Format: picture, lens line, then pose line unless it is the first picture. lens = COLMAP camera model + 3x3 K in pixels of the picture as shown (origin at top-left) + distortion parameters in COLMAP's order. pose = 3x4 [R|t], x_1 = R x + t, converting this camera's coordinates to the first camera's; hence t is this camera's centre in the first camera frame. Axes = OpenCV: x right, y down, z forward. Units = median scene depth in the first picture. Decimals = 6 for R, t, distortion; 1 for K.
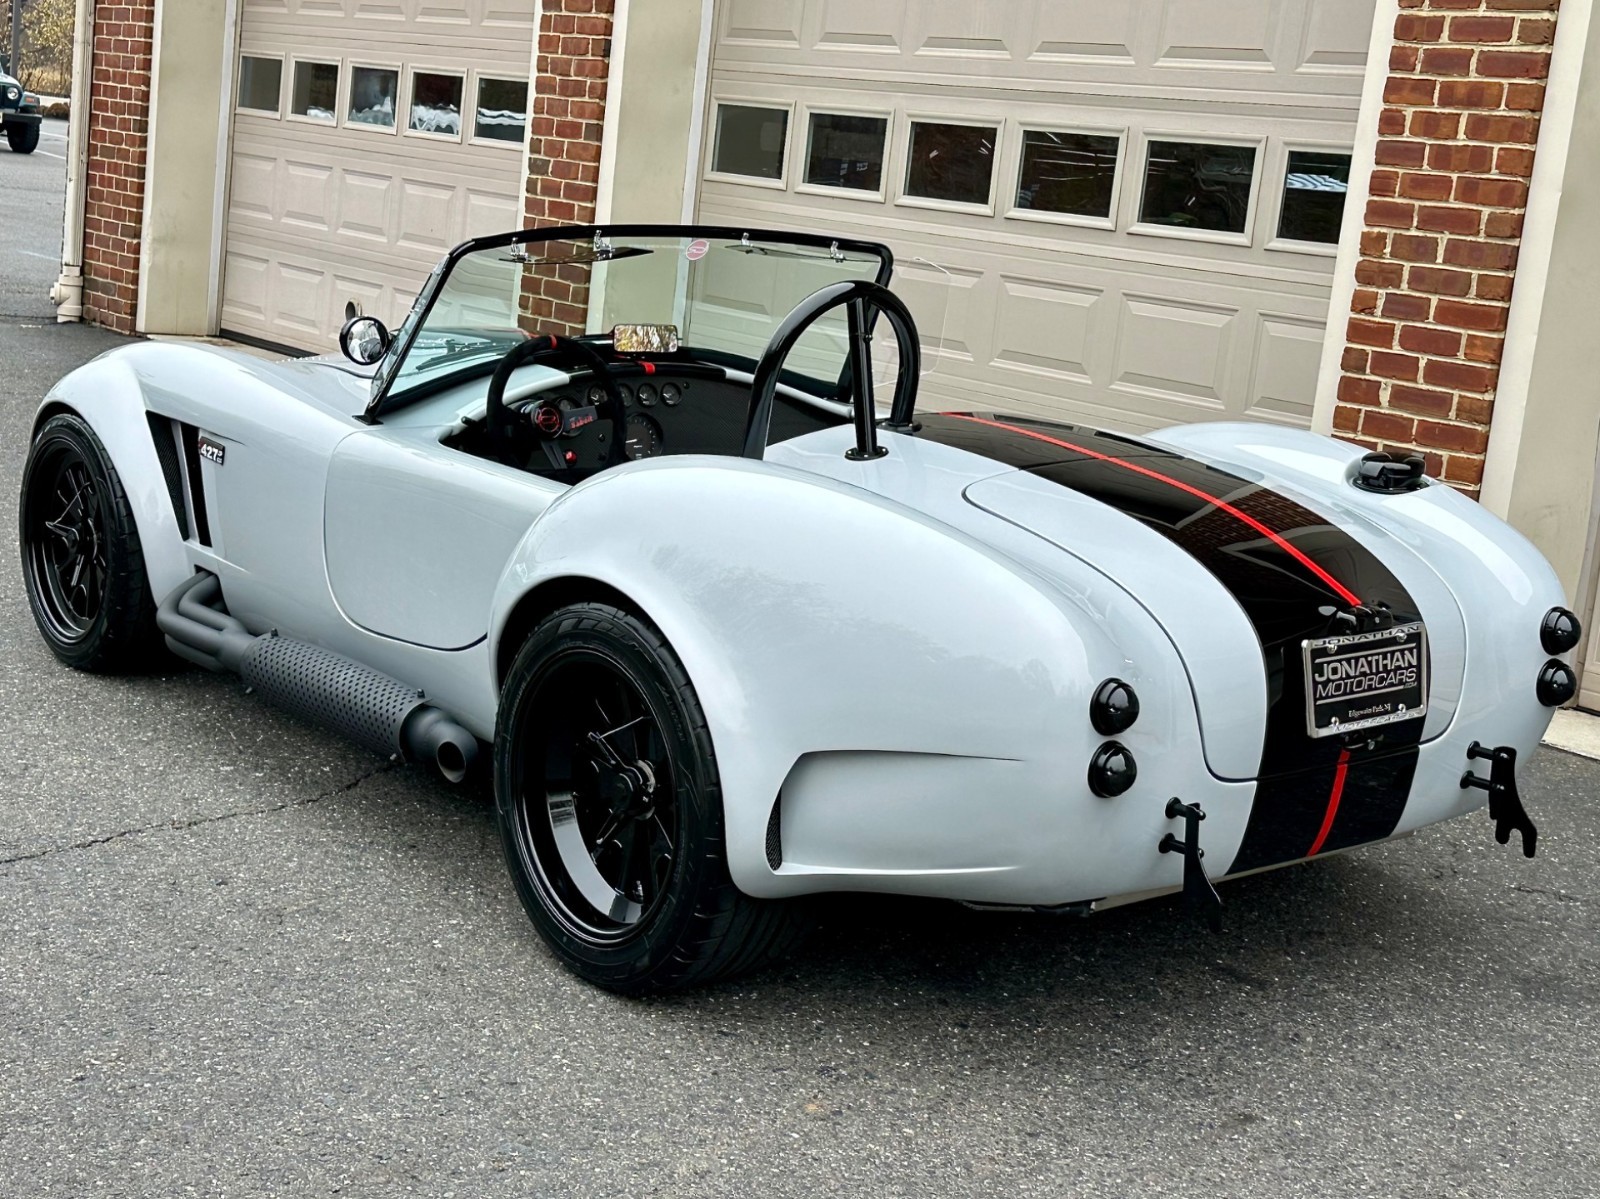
lens RADIAL K [[2476.4, 0, 813.4], [0, 2476.4, 581.8], [0, 0, 1]] dist [0.108106, 0.000000]
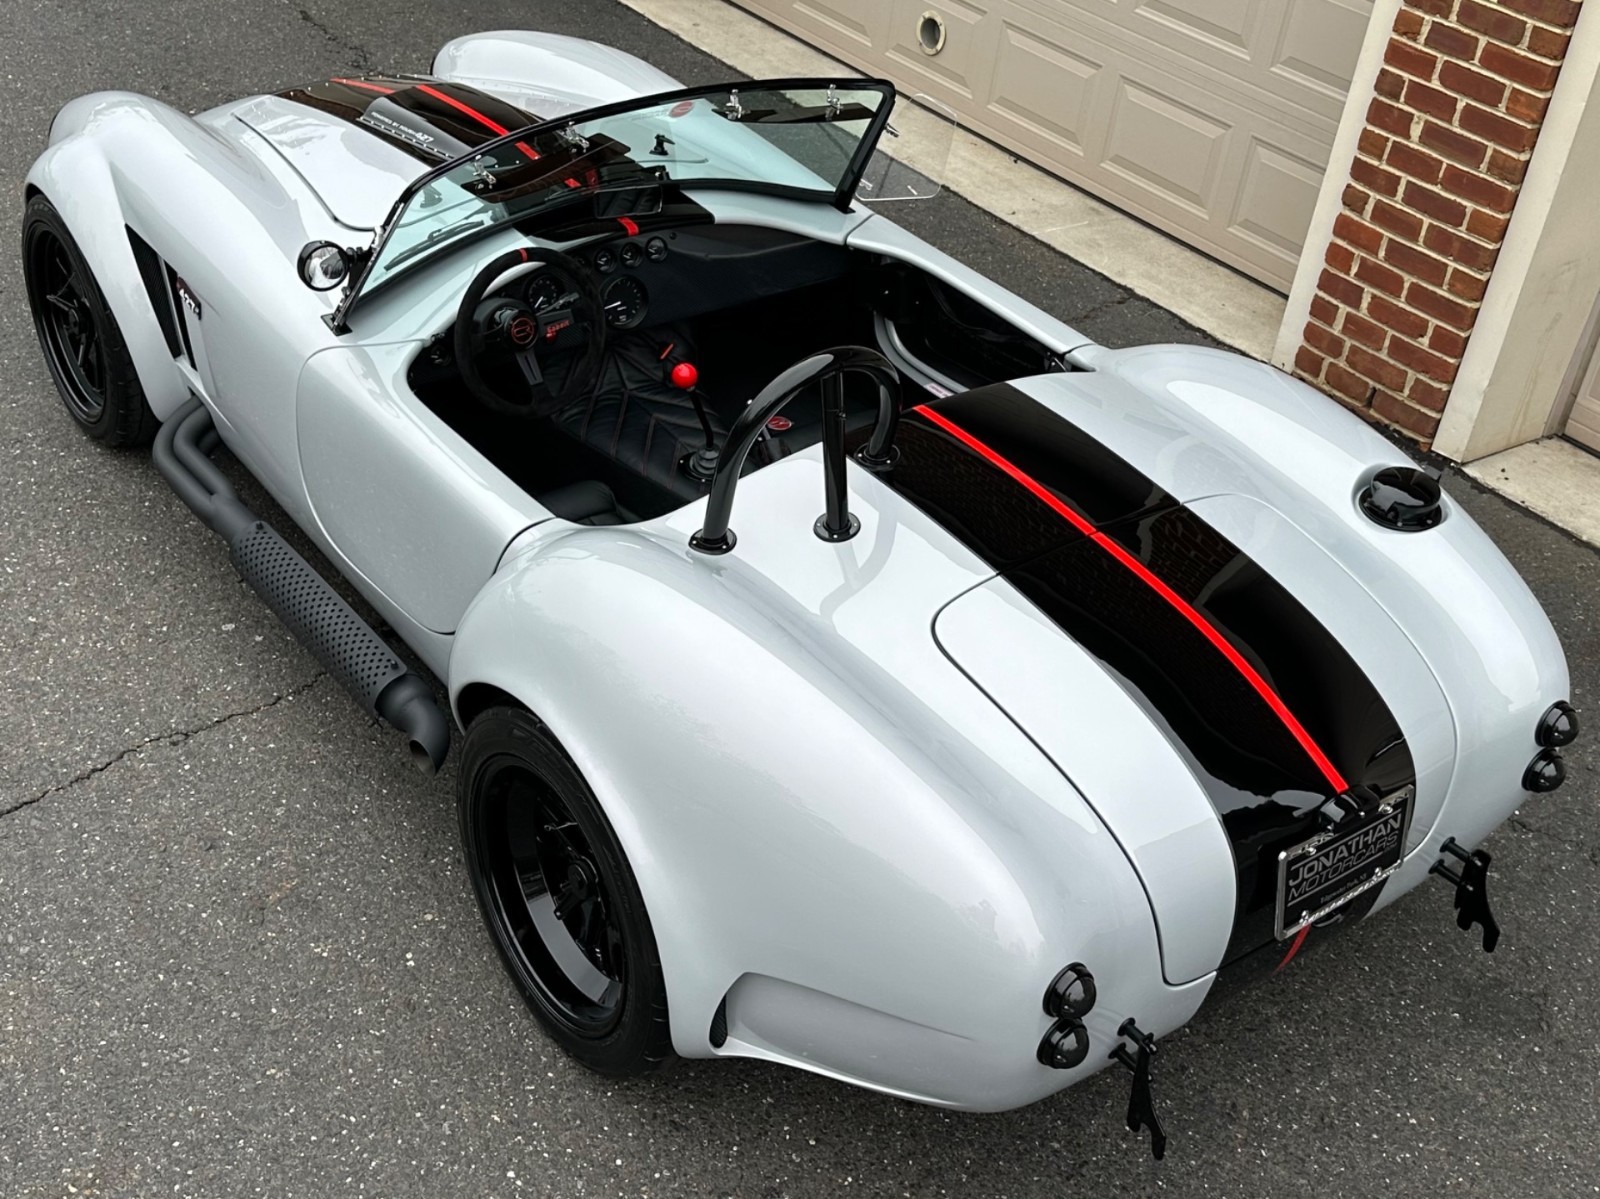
lens RADIAL K [[2068.9, 0, 758.7], [0, 2068.9, 602.1], [0, 0, 1]] dist [0.037148, 0.000000]
pose [[0.998453, 0.033258, -0.044554, 0.019220], [-0.013069, 0.919299, 0.393343, -0.231530], [0.054040, -0.392152, 0.918312, 0.188596]]
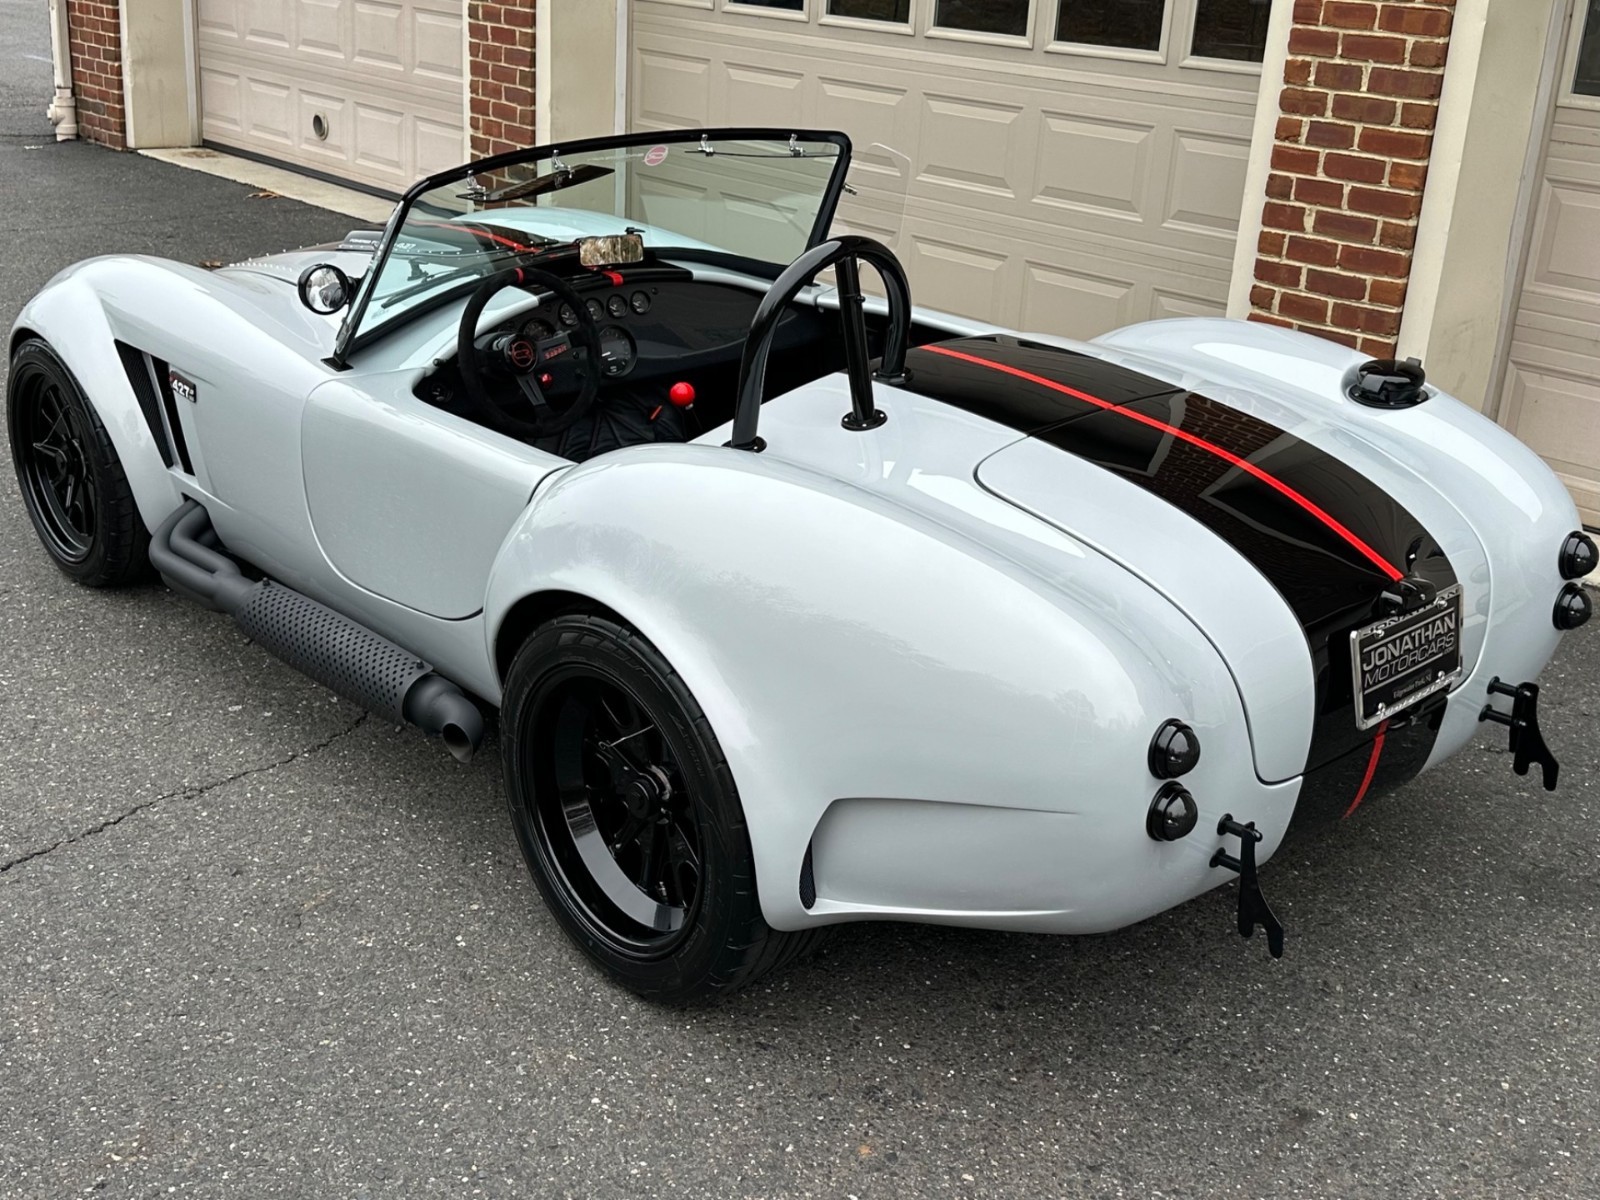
lens RADIAL K [[1942.3, 0, 817.4], [0, 1942.3, 623.7], [0, 0, 1]] dist [0.048726, 0.000000]
pose [[0.997220, -0.065440, 0.035639, -0.019717], [0.057411, 0.979641, 0.192373, -0.083063], [-0.047503, -0.189792, 0.980675, 0.177109]]
